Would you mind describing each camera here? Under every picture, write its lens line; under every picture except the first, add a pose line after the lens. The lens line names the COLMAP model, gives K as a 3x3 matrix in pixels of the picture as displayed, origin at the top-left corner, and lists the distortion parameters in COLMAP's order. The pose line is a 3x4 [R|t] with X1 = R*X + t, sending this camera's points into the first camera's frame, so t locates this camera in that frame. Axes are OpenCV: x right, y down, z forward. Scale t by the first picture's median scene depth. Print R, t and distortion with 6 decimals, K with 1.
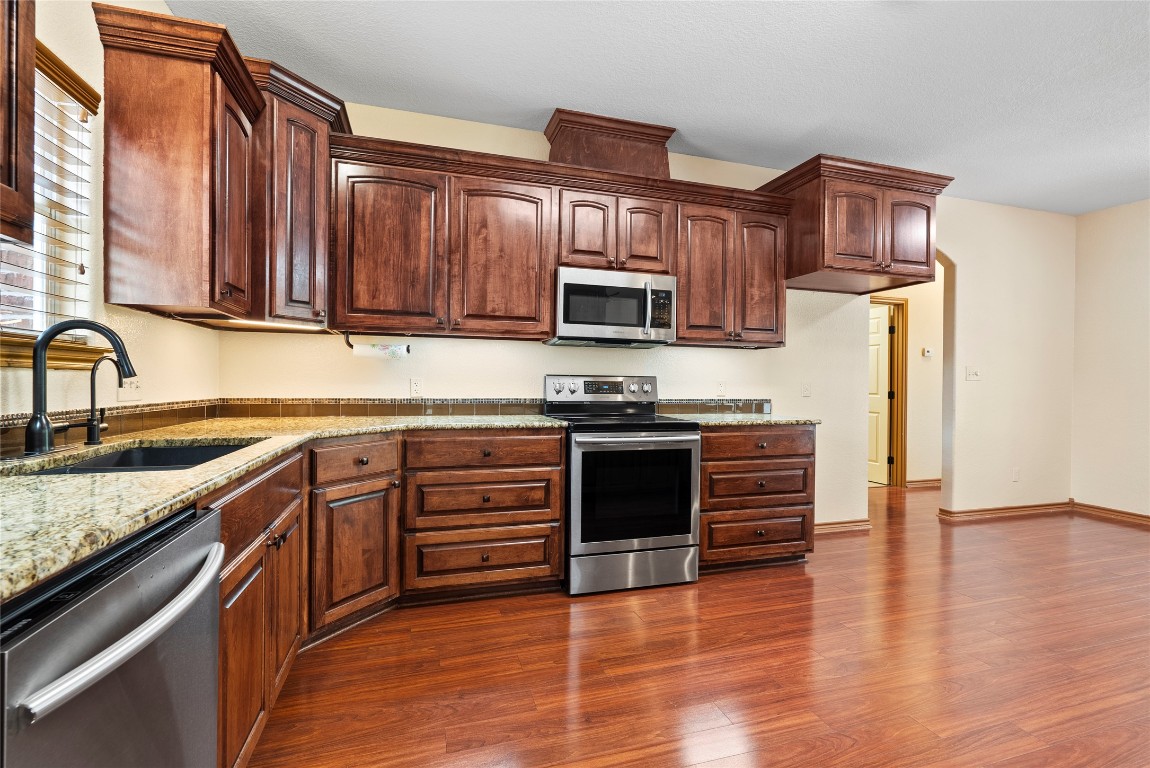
lens RADIAL K [[521.7, 0, 575.0], [0, 521.7, 384.0], [0, 0, 1]] dist [-0.000743, 0.000092]
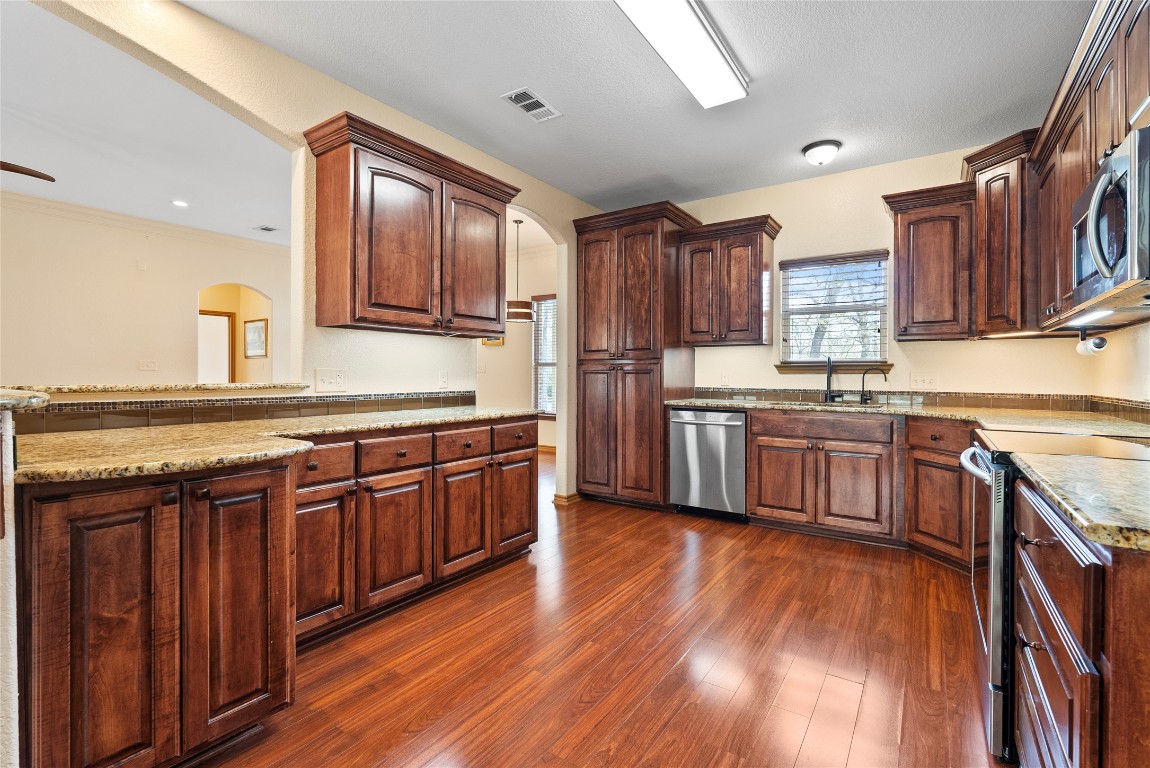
lens RADIAL K [[521.7, 0, 575.0], [0, 521.7, 384.0], [0, 0, 1]] dist [-0.000743, 0.000092]
pose [[-0.782754, -0.003130, -0.622324, 1.240756], [-0.010194, 0.999918, 0.007793, 0.008283], [0.622248, 0.012444, -0.782721, 1.587986]]
